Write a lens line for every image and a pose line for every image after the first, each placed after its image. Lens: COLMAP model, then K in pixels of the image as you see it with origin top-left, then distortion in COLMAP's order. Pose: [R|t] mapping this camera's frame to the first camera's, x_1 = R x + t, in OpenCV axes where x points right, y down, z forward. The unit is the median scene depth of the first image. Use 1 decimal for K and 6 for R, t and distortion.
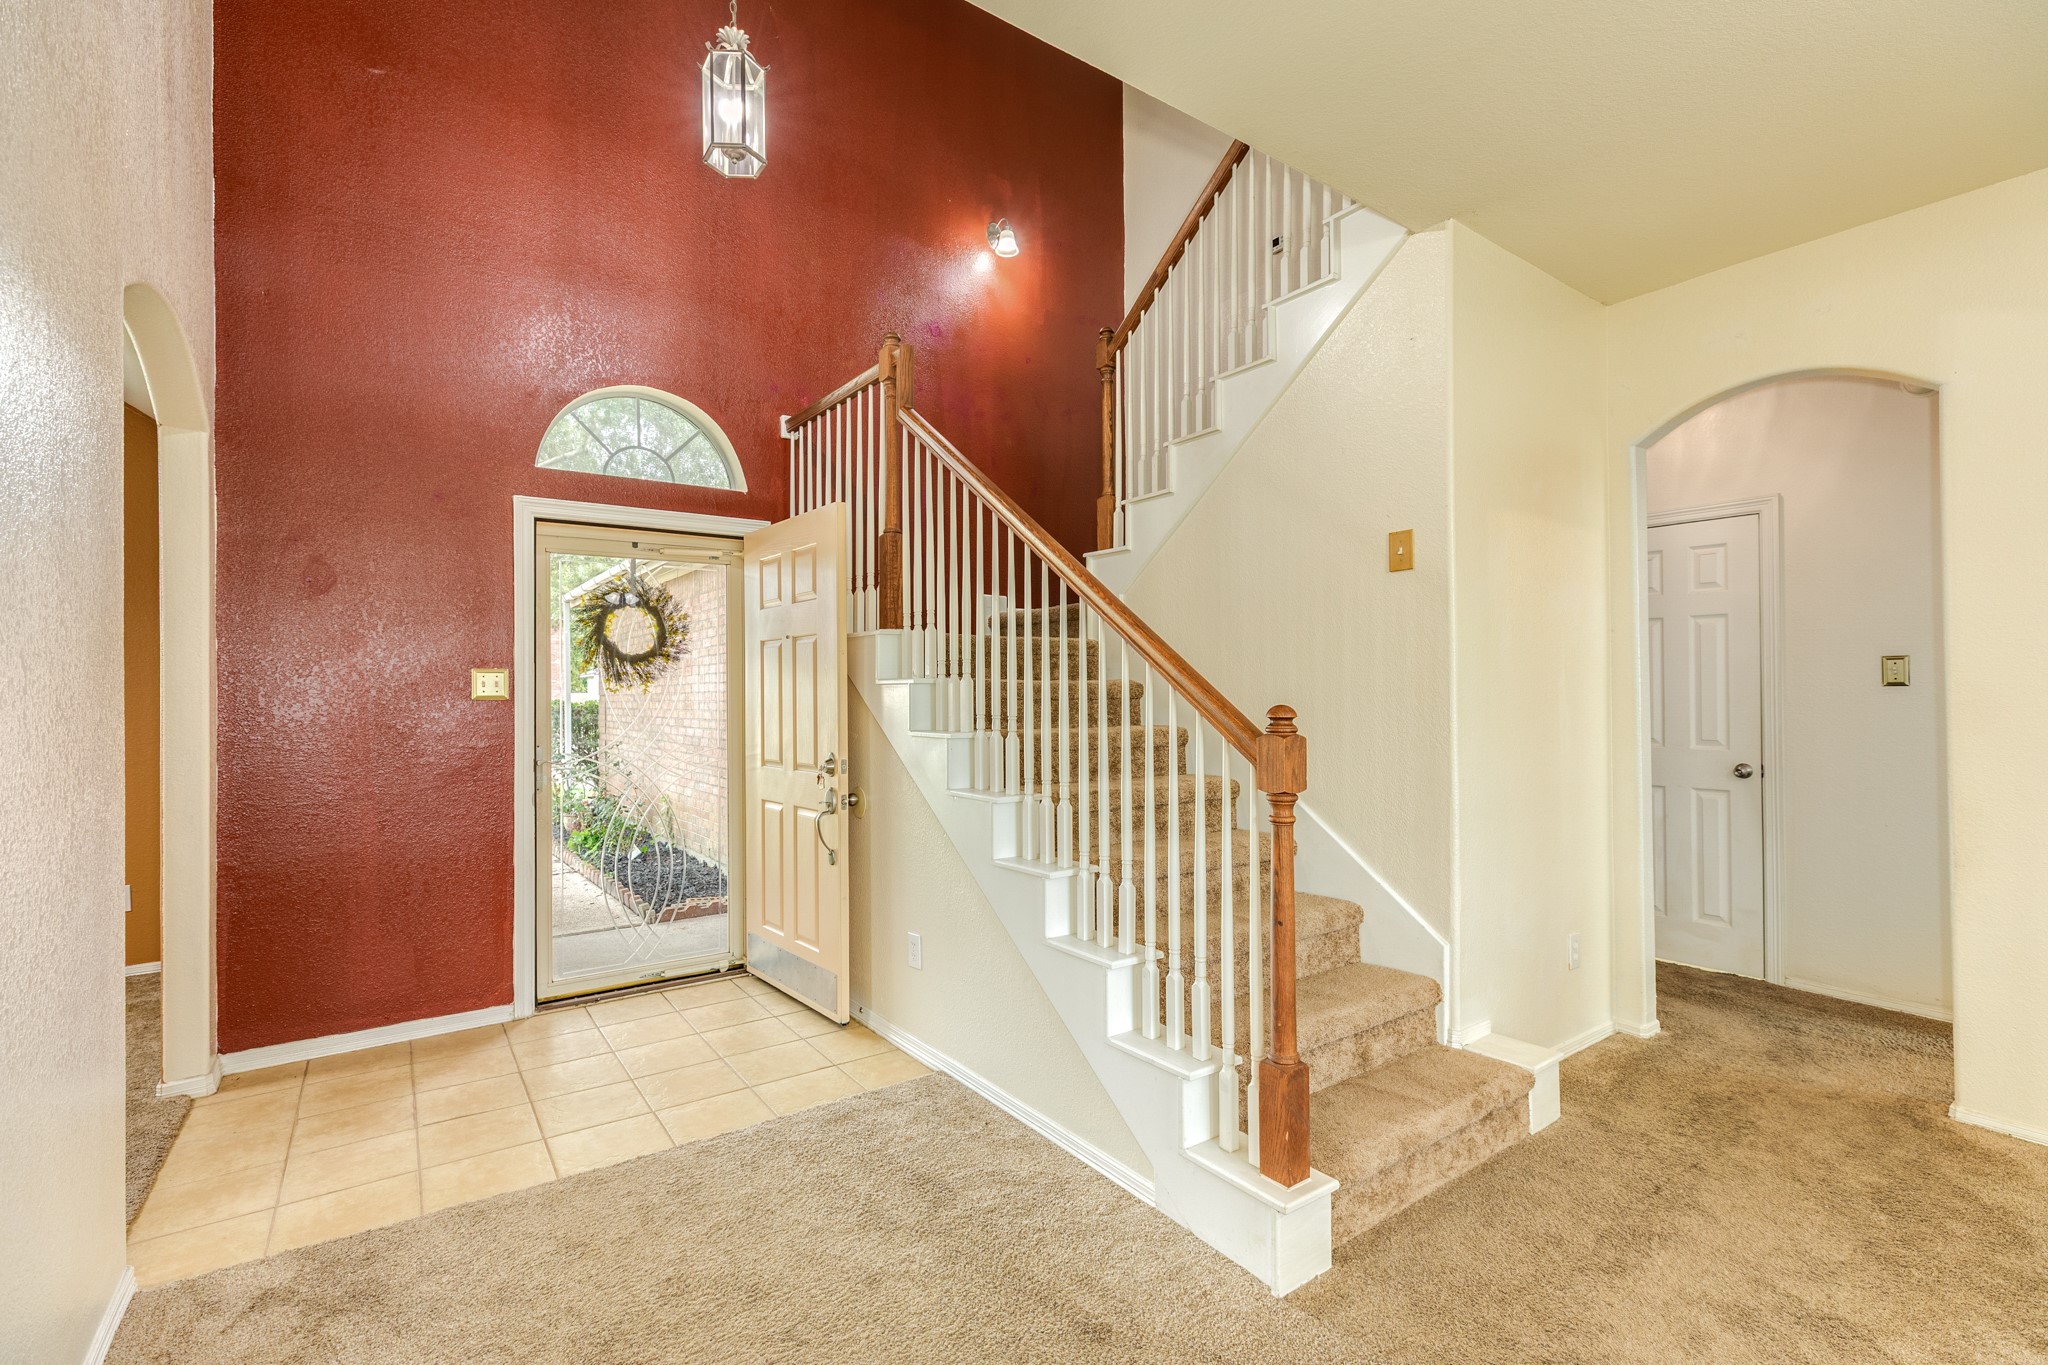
lens RADIAL K [[913.3, 0, 1025.3], [0, 913.3, 685.9], [0, 0, 1]] dist [0.004340, 0.000130]
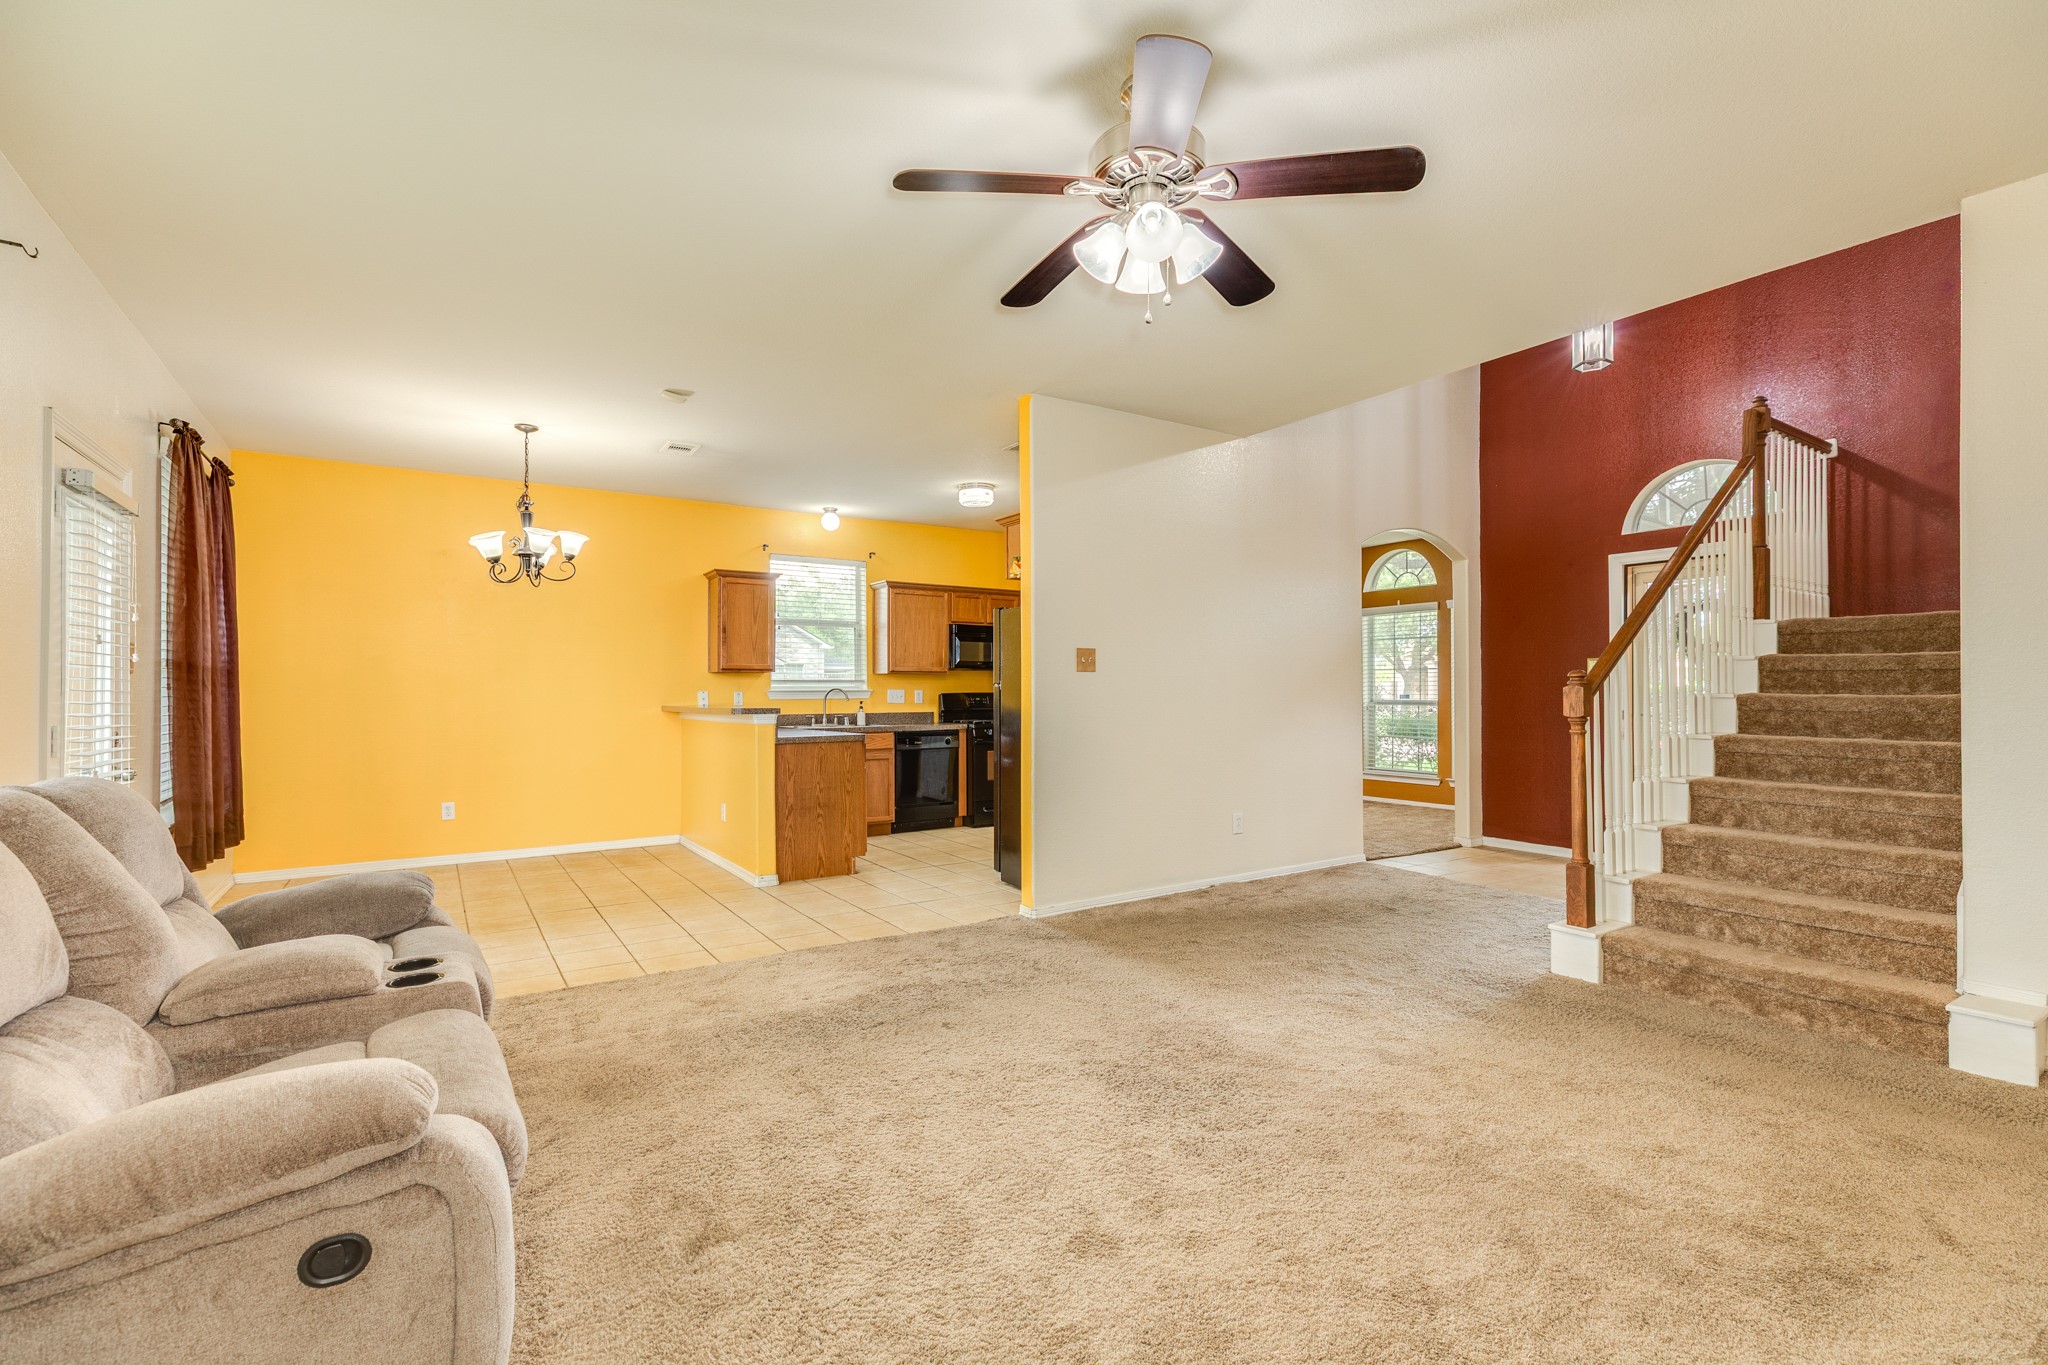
lens RADIAL K [[913.3, 0, 1020.3], [0, 913.3, 686.4], [0, 0, 1]] dist [0.004340, 0.000130]
pose [[-0.041574, 0.002224, -0.999133, 1.125958], [0.009589, 0.999952, 0.001827, 0.019838], [0.999089, -0.009505, -0.041593, -0.019739]]
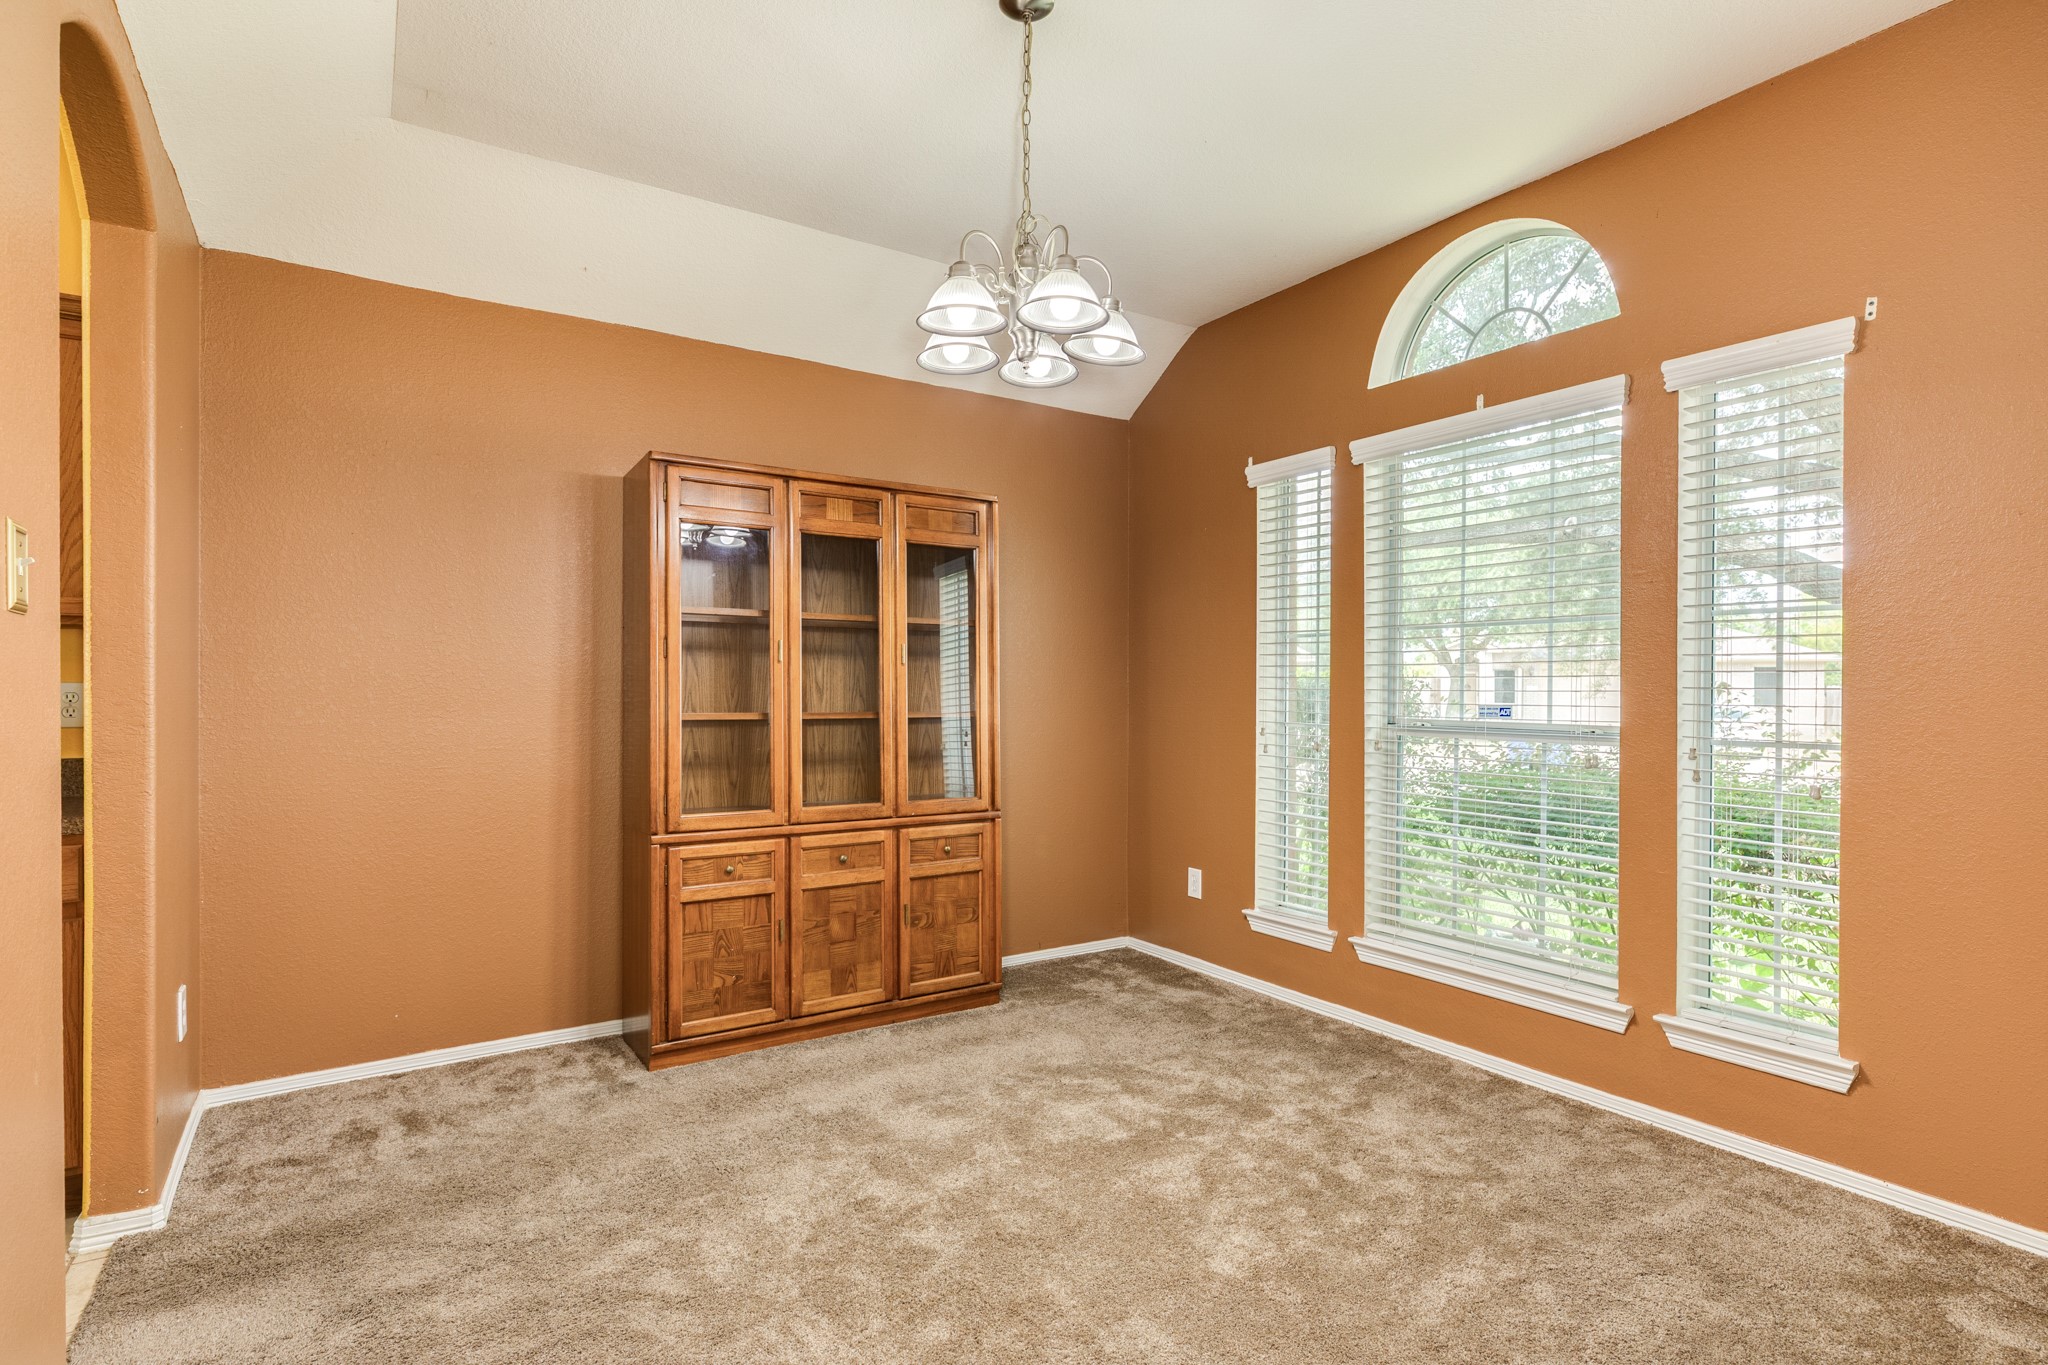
lens RADIAL K [[992.0, 0, 1021.0], [0, 992.0, 696.1], [0, 0, 1]] dist [-0.003504, 0.000337]
pose [[-0.047078, 0.014347, -0.998788, -0.547936], [0.004694, 0.999889, 0.014141, 0.036147], [0.998880, -0.004023, -0.047140, 0.560540]]
